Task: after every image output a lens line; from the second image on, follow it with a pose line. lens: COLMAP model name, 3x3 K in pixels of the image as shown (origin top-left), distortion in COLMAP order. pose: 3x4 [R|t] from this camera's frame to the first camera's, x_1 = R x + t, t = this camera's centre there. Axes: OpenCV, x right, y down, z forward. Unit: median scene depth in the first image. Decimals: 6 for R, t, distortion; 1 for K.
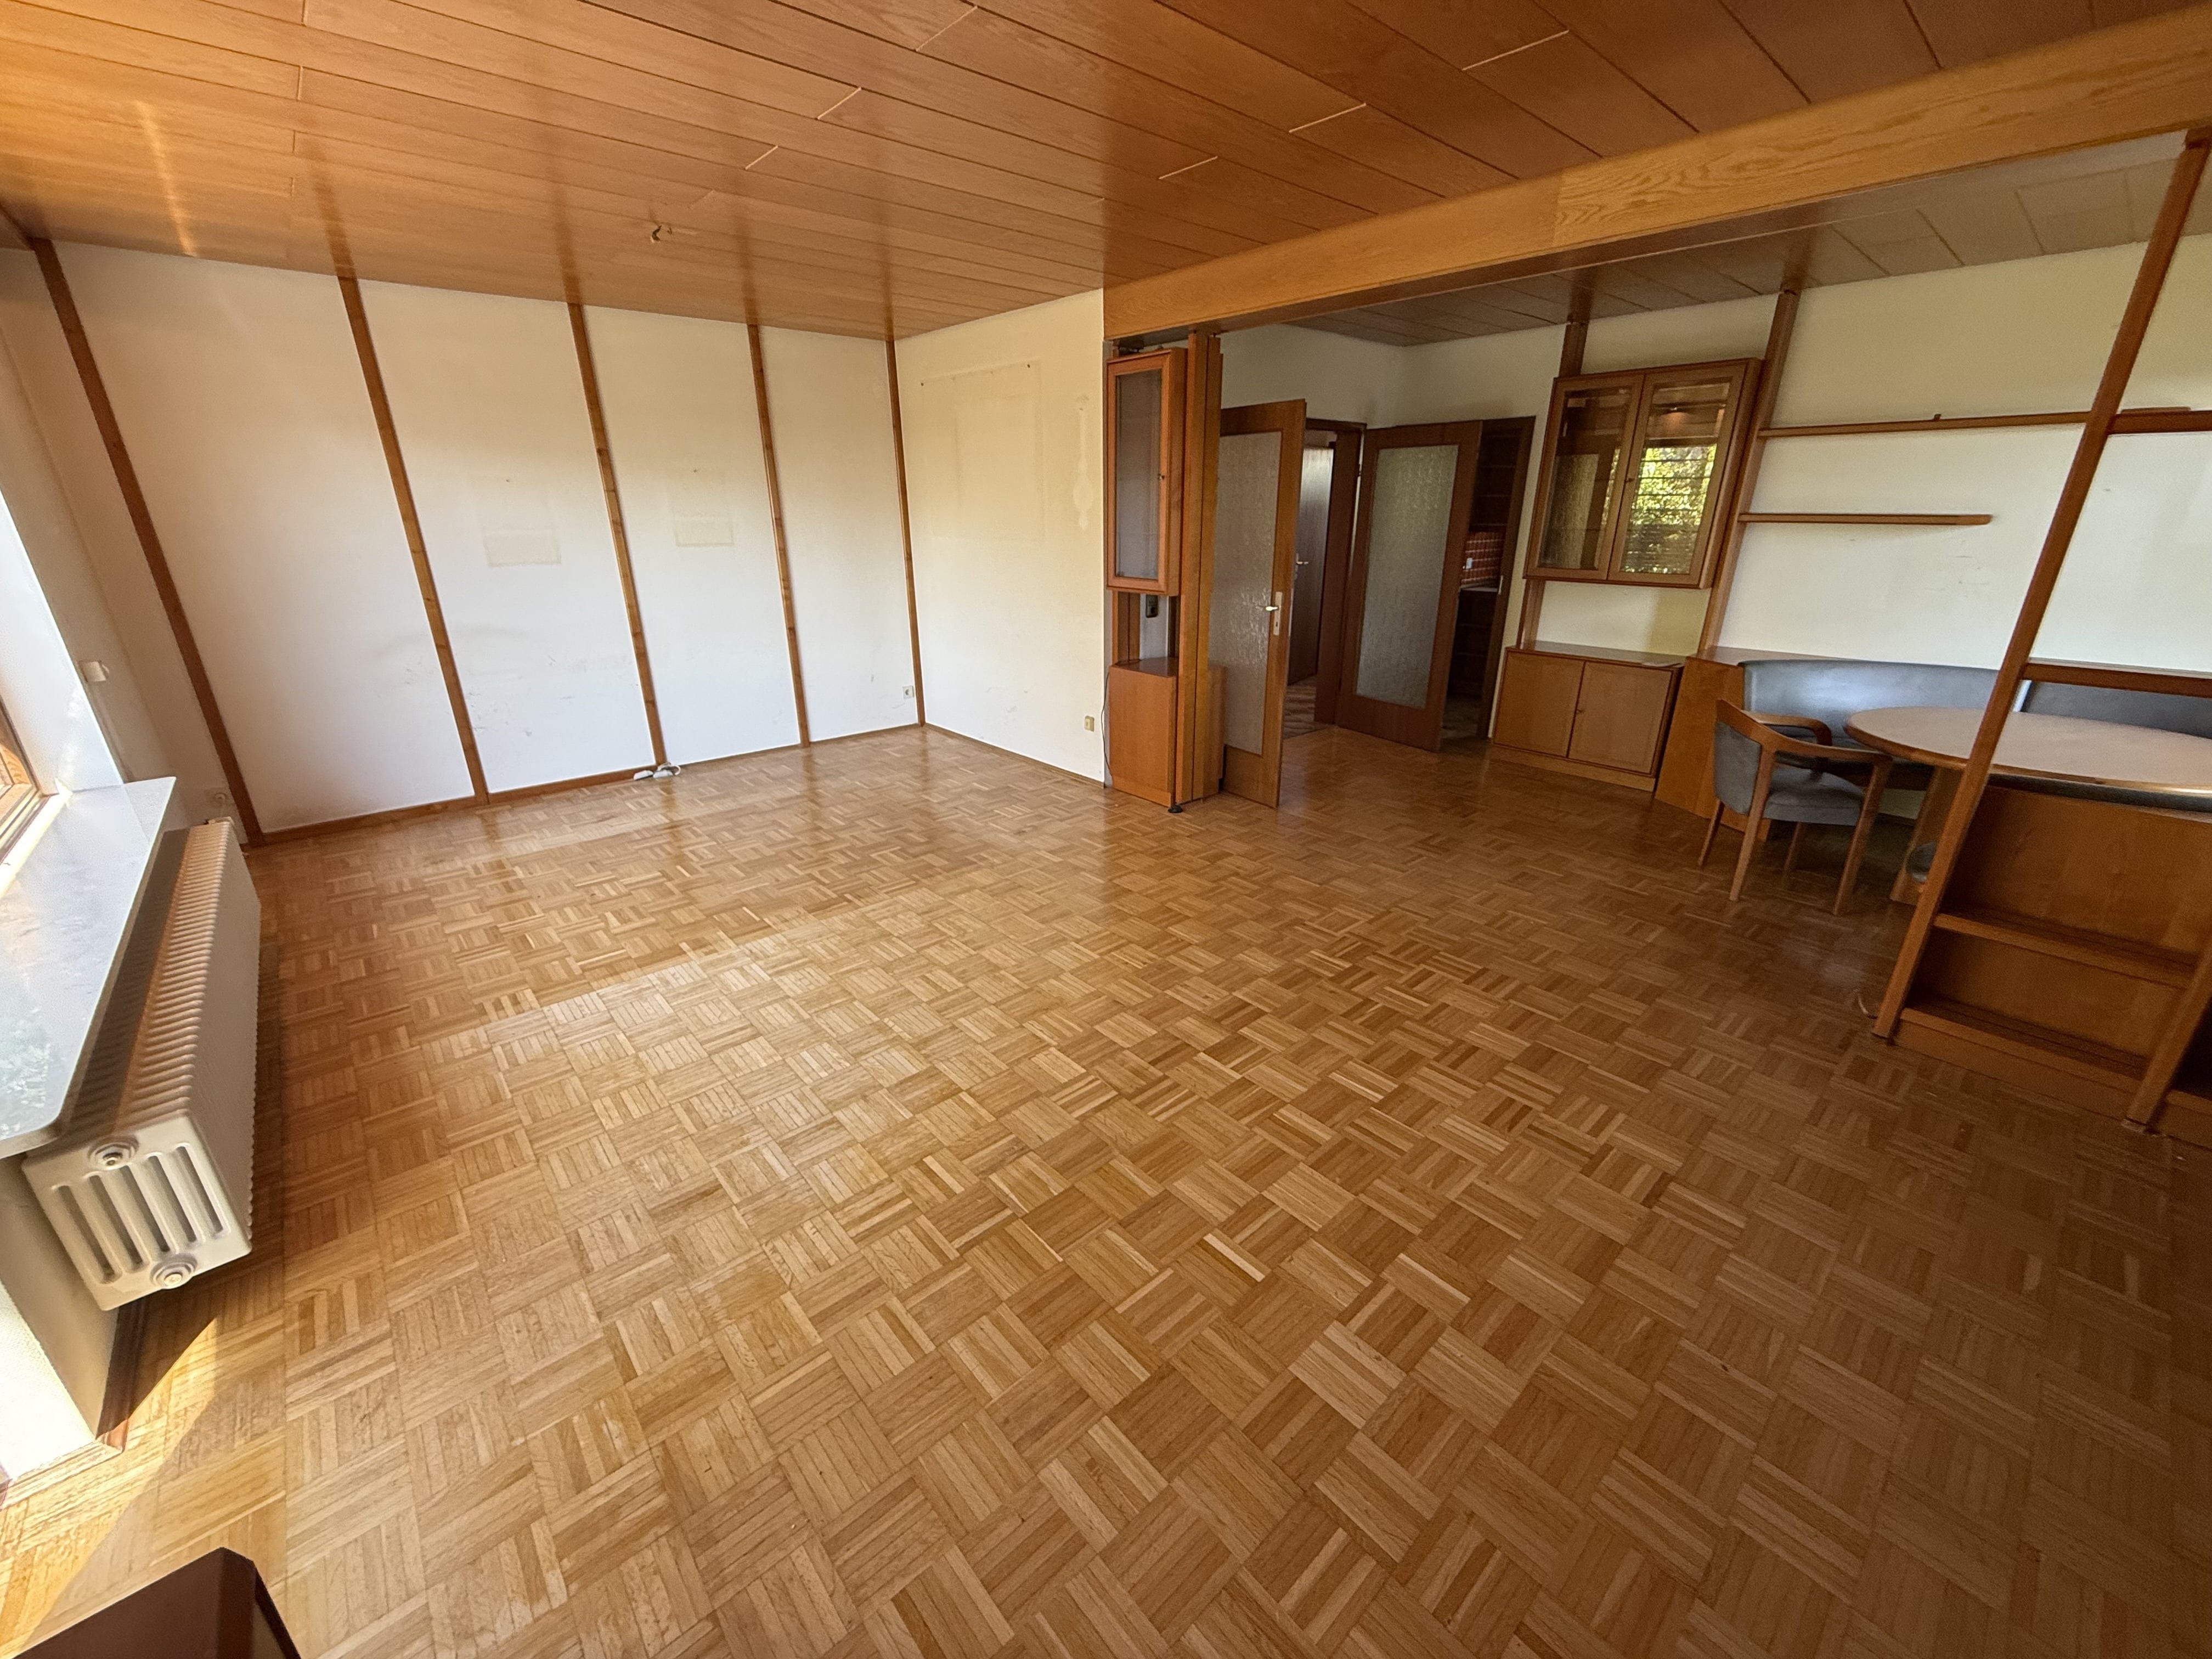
lens RADIAL K [[879.5, 0, 1102.1], [0, 879.5, 830.7], [0, 0, 1]] dist [-0.000916, -0.000102]
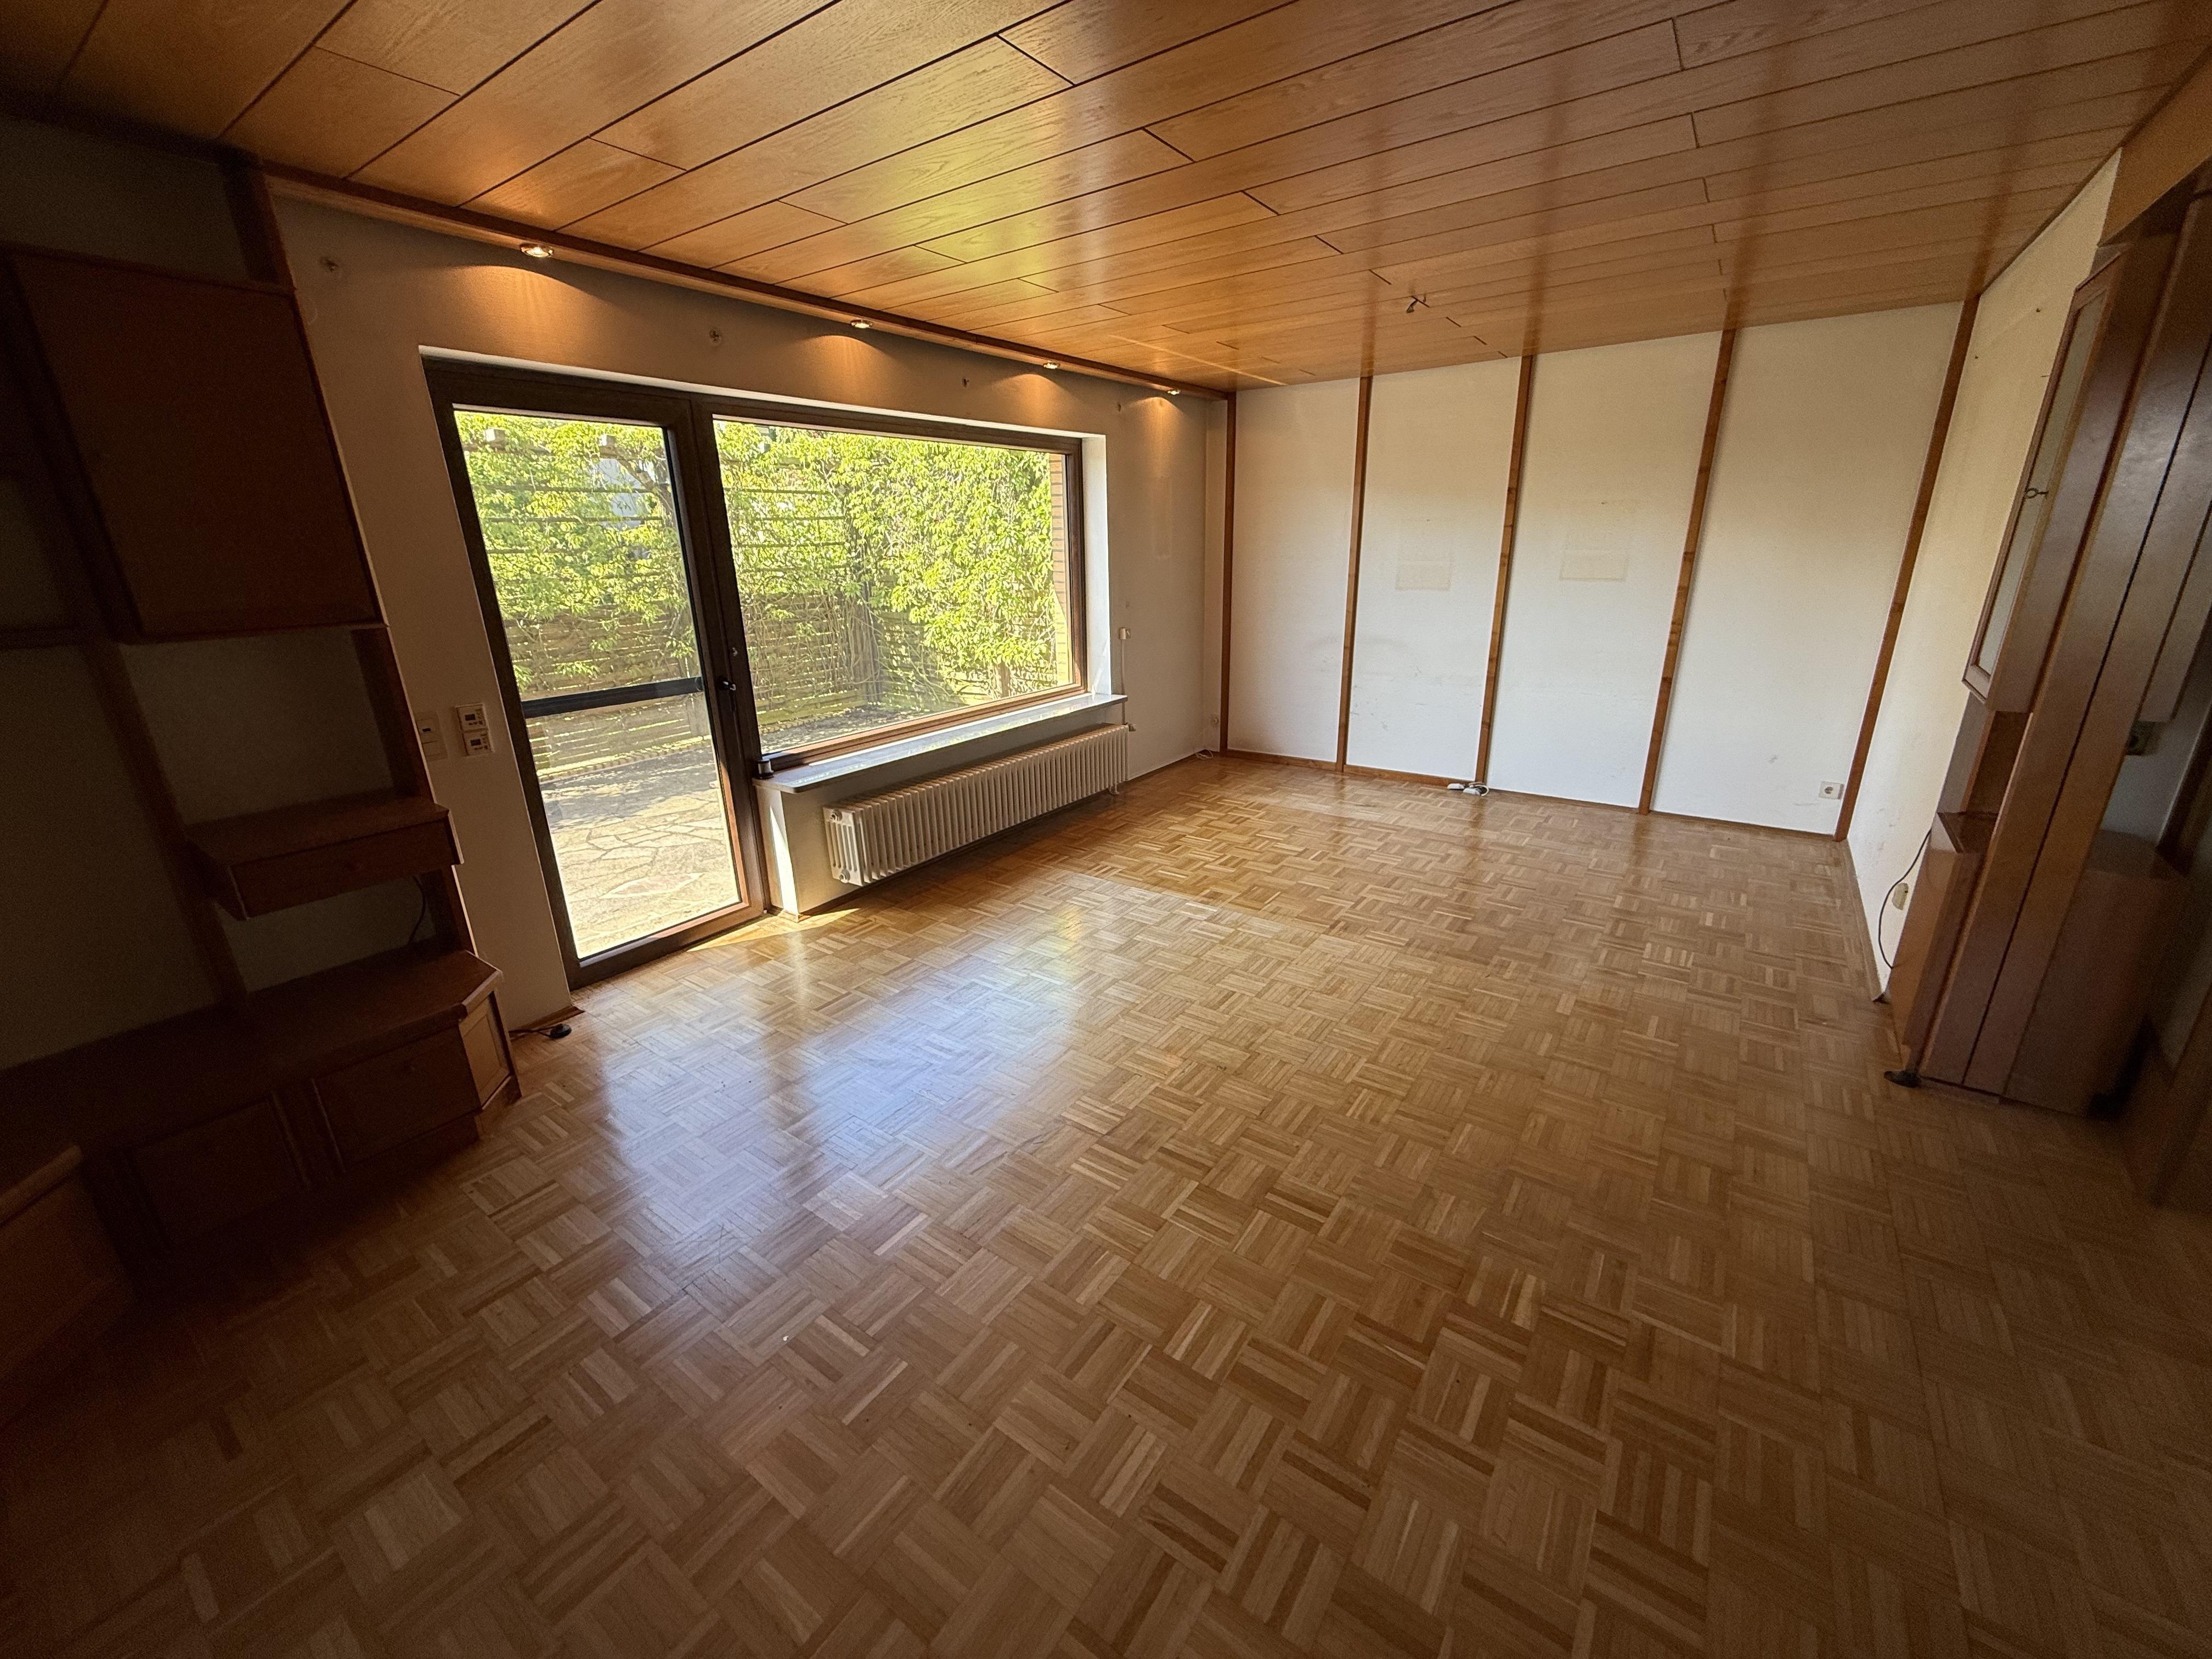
lens RADIAL K [[879.5, 0, 1097.1], [0, 879.5, 831.0], [0, 0, 1]] dist [-0.000916, -0.000102]
pose [[0.219305, 0.307328, -0.925988, 0.478149], [-0.323188, 0.918392, 0.228265, -0.141157], [0.920573, 0.249209, 0.300733, 0.339489]]
